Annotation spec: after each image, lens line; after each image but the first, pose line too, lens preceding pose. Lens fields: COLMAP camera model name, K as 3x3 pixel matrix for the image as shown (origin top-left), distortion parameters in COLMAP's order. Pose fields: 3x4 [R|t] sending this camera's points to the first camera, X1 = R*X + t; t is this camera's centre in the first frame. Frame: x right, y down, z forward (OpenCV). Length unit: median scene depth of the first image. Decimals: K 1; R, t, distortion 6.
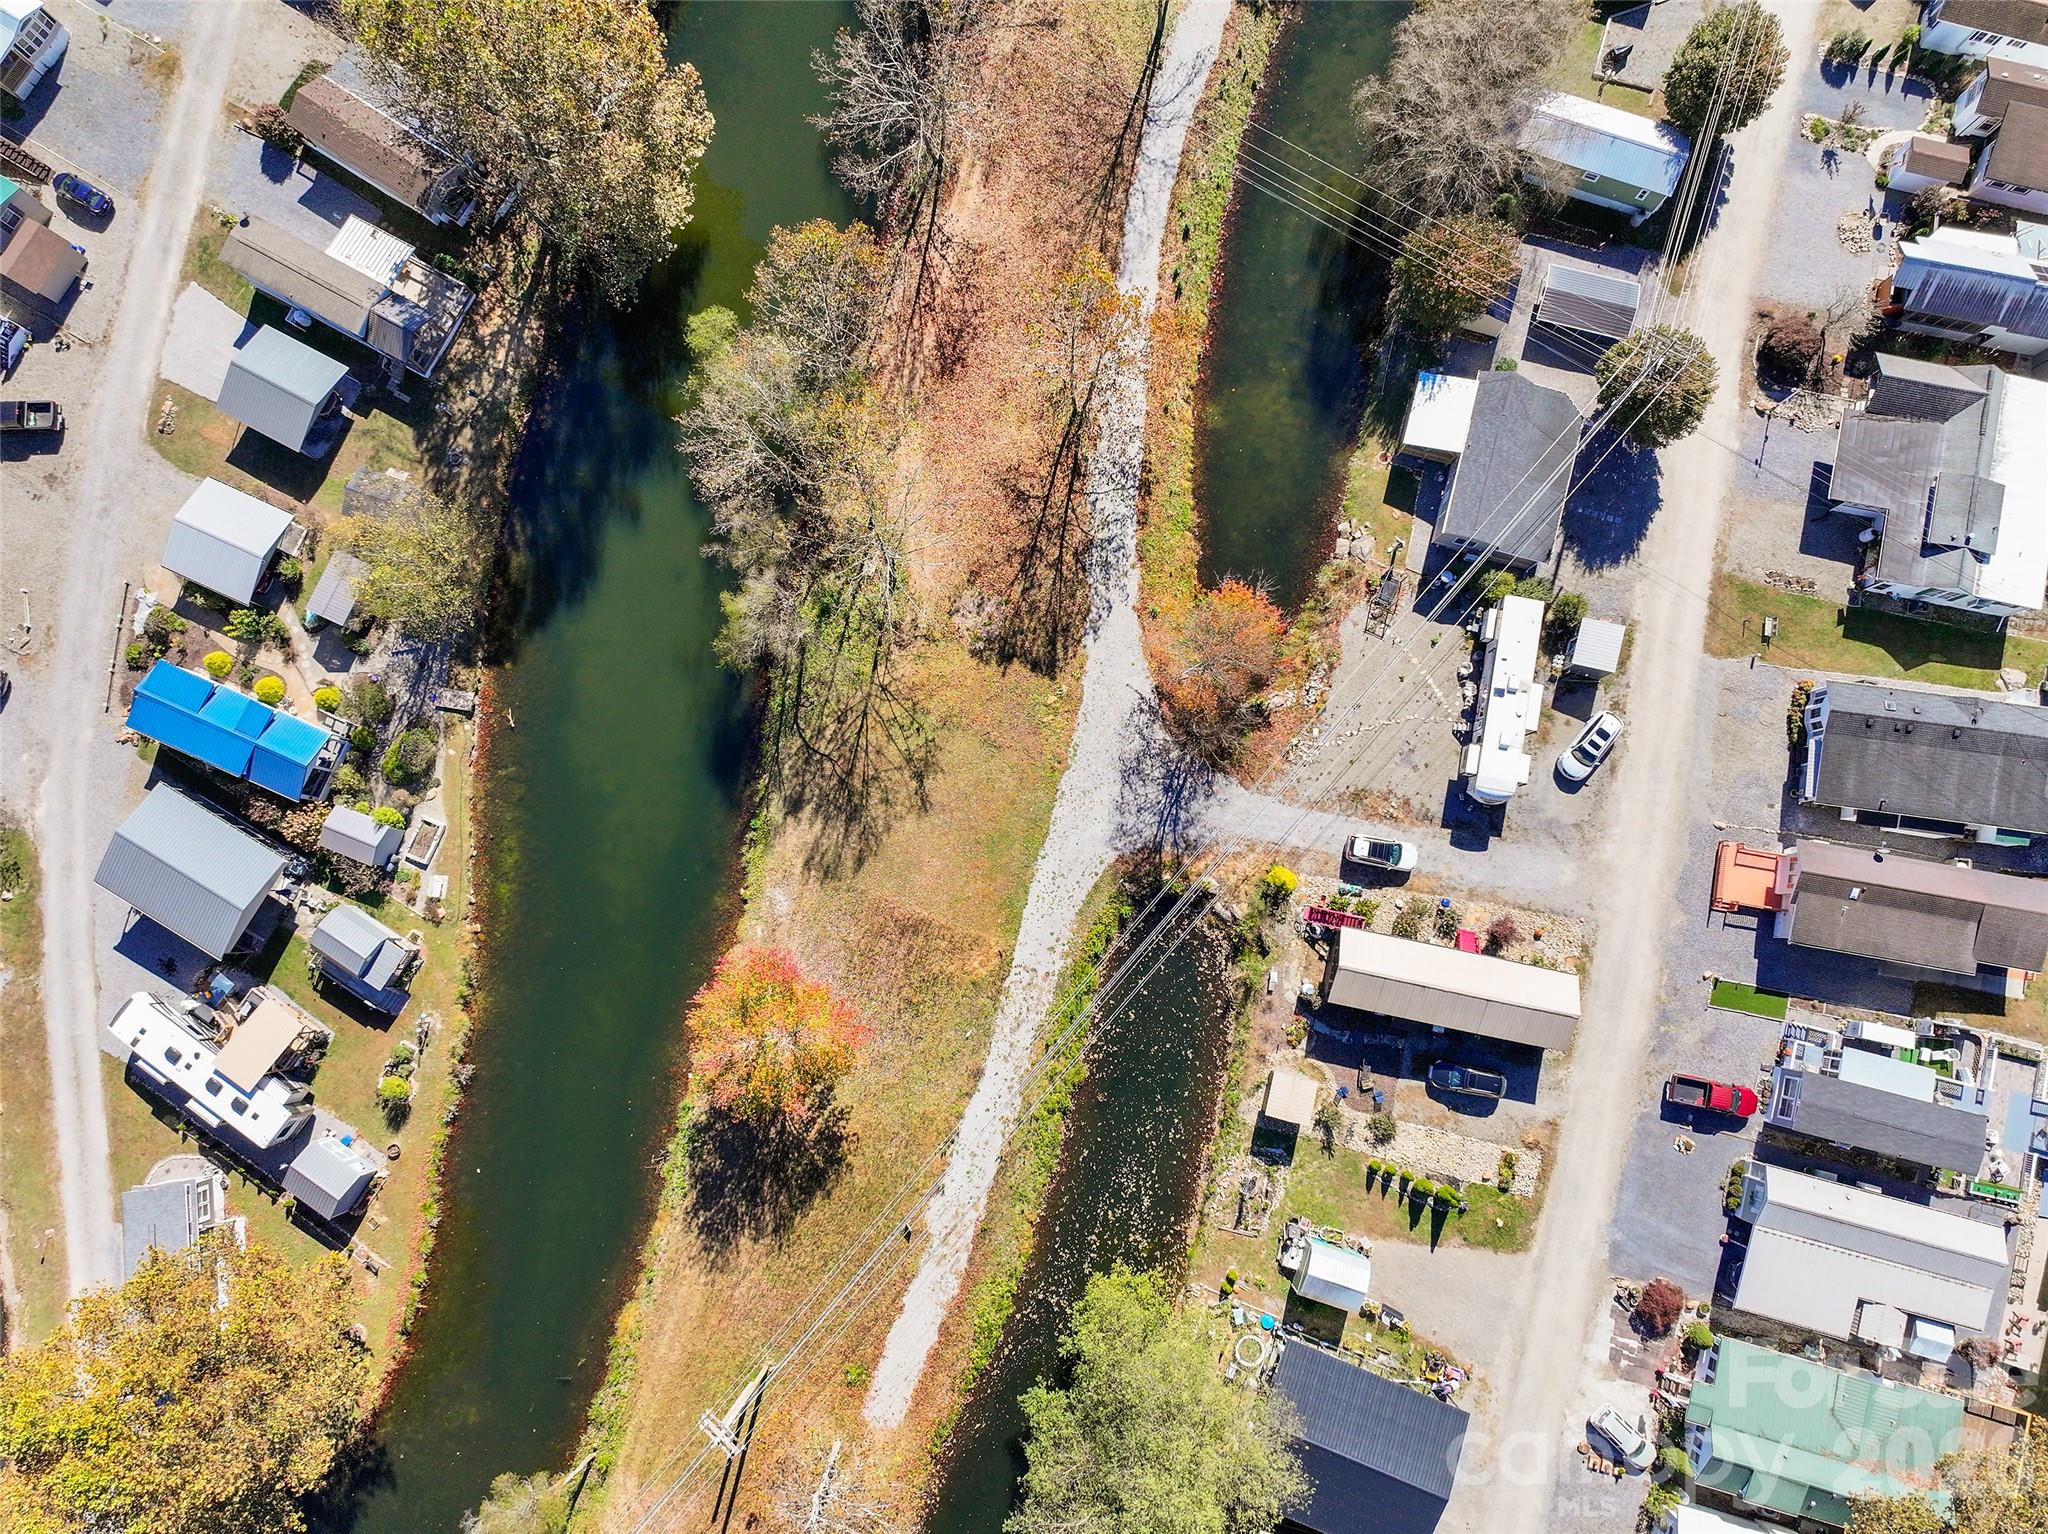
lens RADIAL K [[1452.9, 0, 1026.6], [0, 1452.9, 726.8], [0, 0, 1]] dist [0.000640, 0.014736]
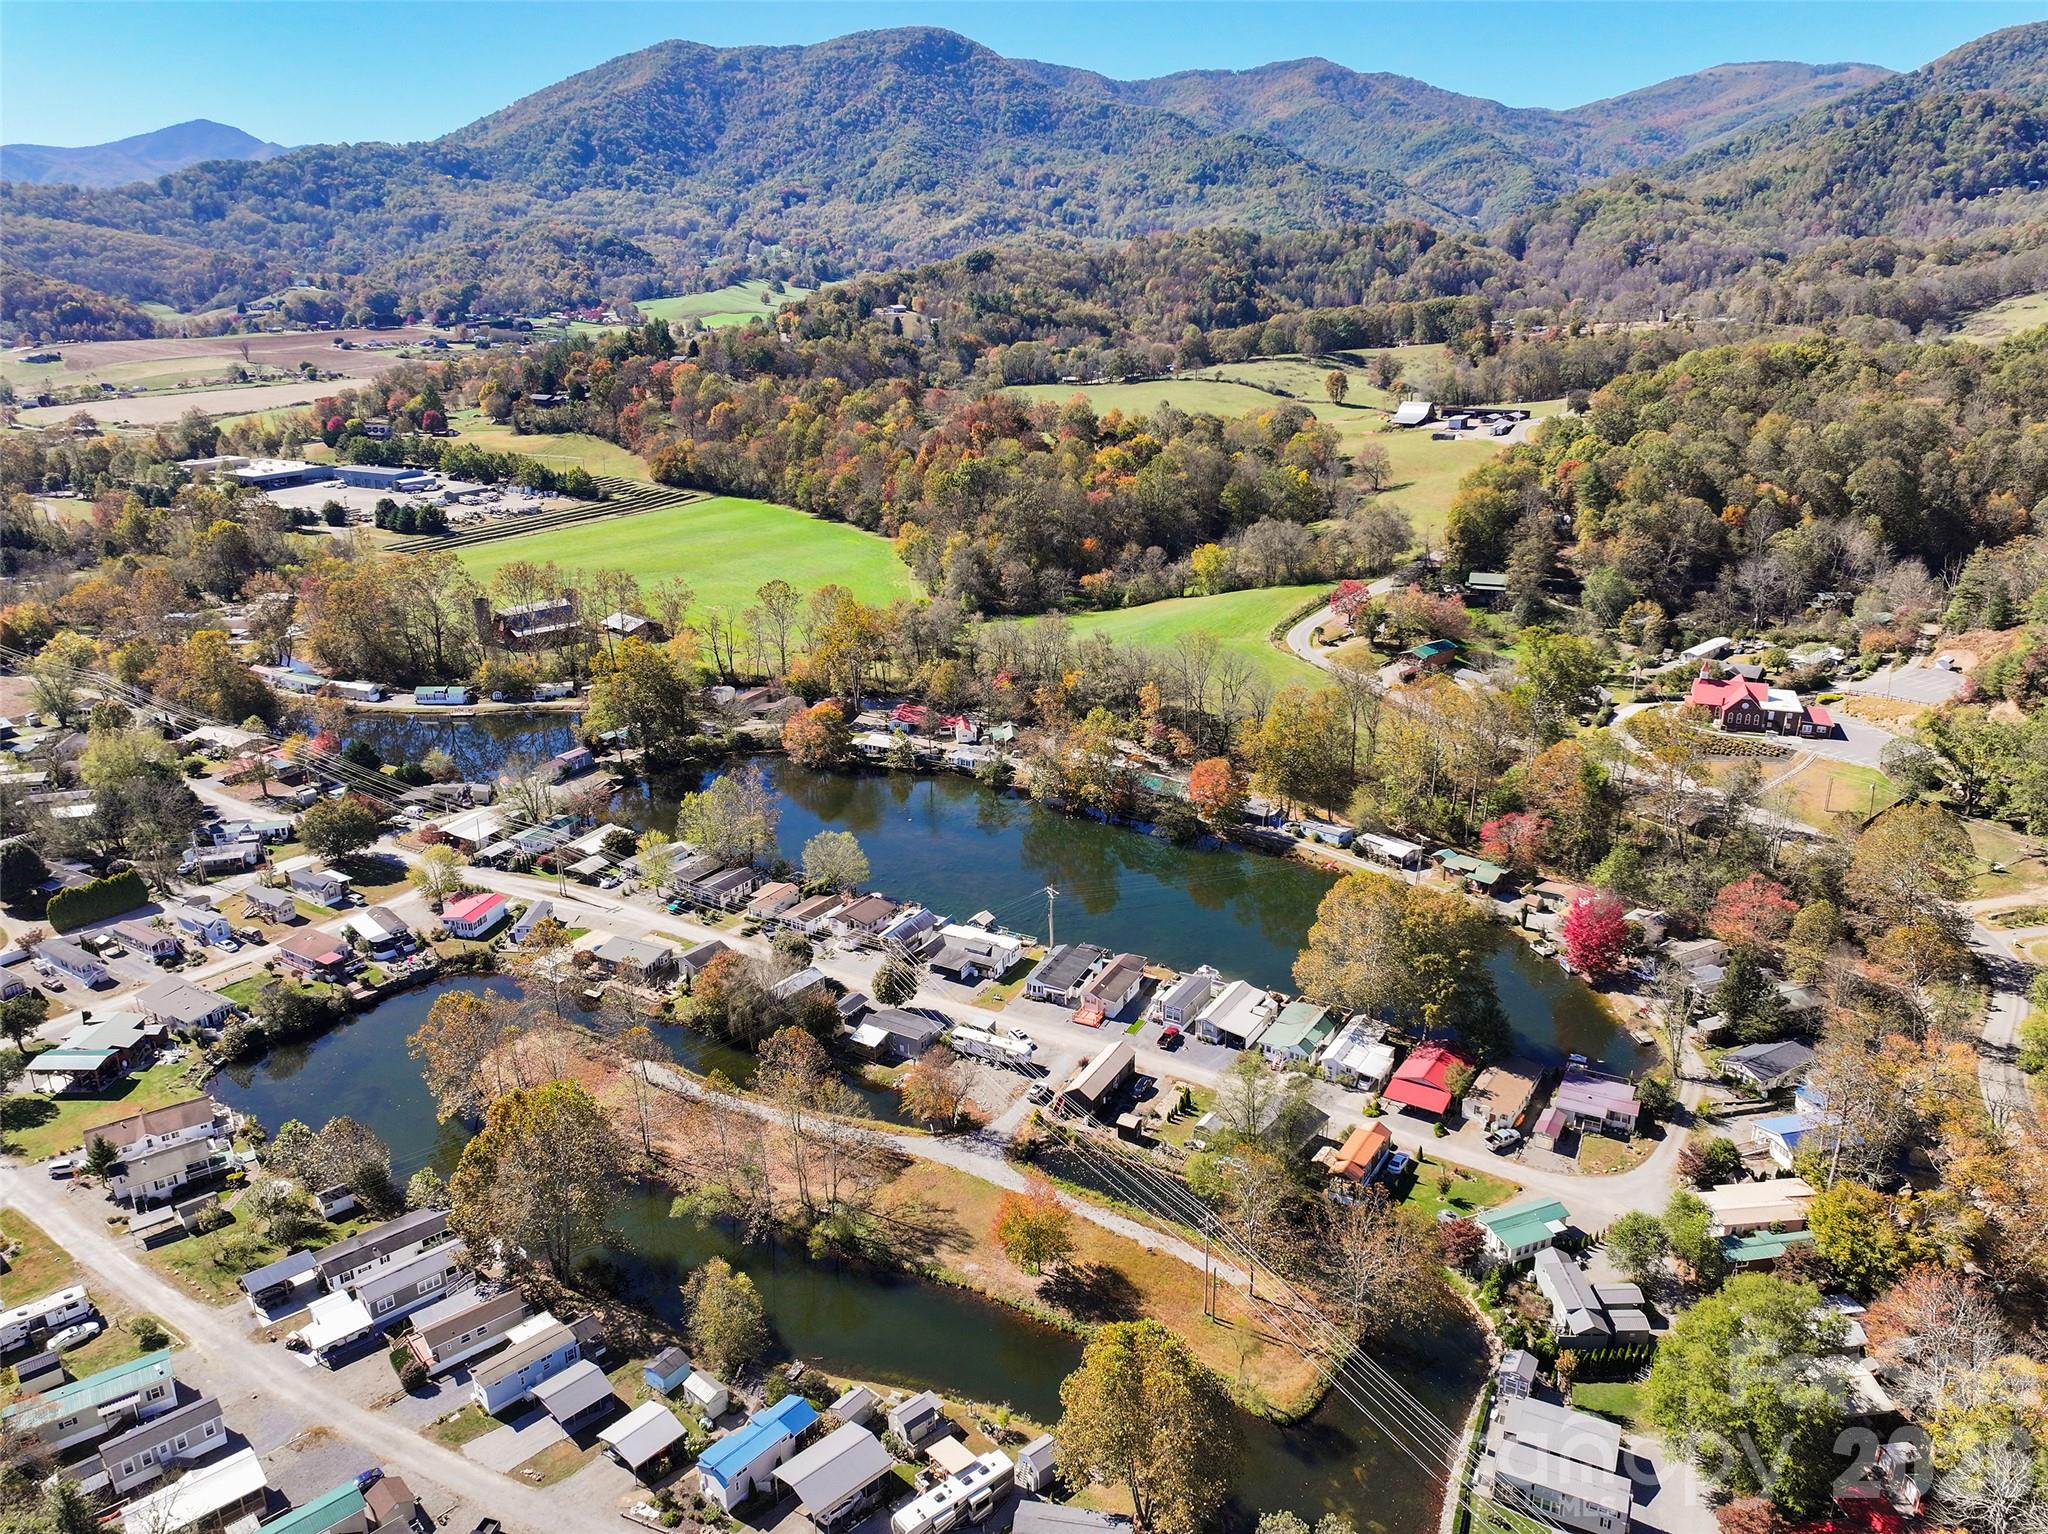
lens RADIAL K [[1423.2, 0, 1024.0], [0, 1423.2, 767.0], [0, 0, 1]] dist [-0.004569, 0.021154]
pose [[0.293173, -0.311640, 0.903842, -1.632990], [0.949639, 0.204301, -0.237585, 0.494907], [-0.110615, 0.927977, 0.355841, -0.268571]]
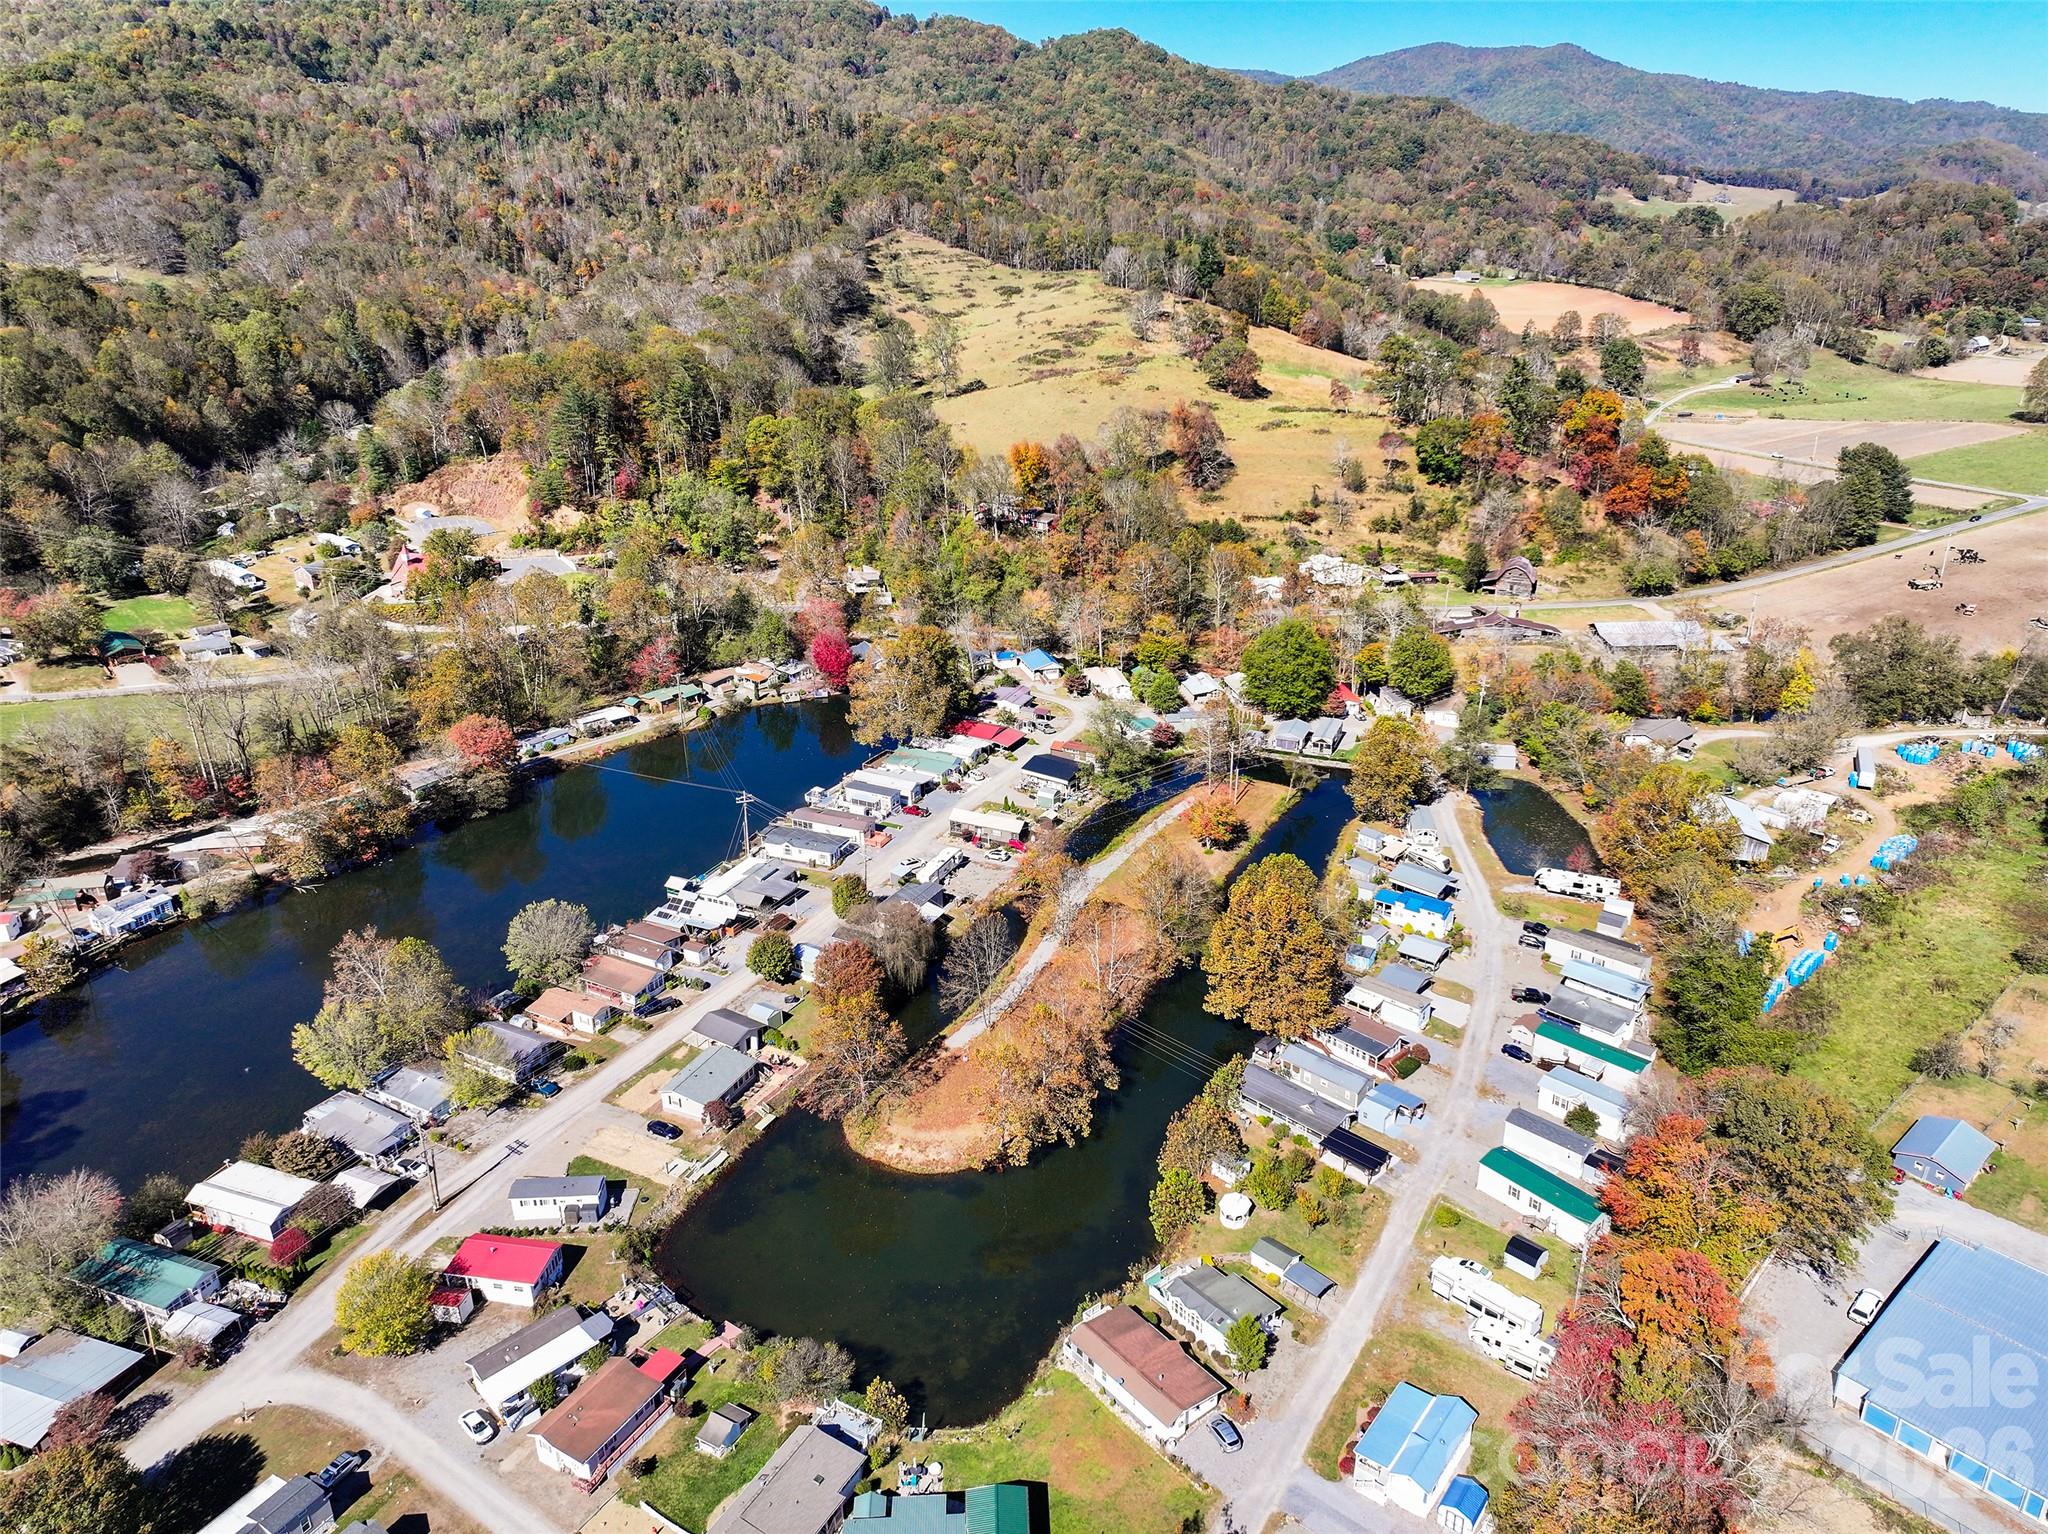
lens RADIAL K [[1423.2, 0, 1024.0], [0, 1423.2, 767.0], [0, 0, 1]] dist [-0.004569, 0.021154]
pose [[-0.974169, -0.076471, 0.212480, -0.407588], [0.225158, -0.256792, 0.939873, -2.510966], [-0.017310, 0.963436, 0.267377, 0.076386]]
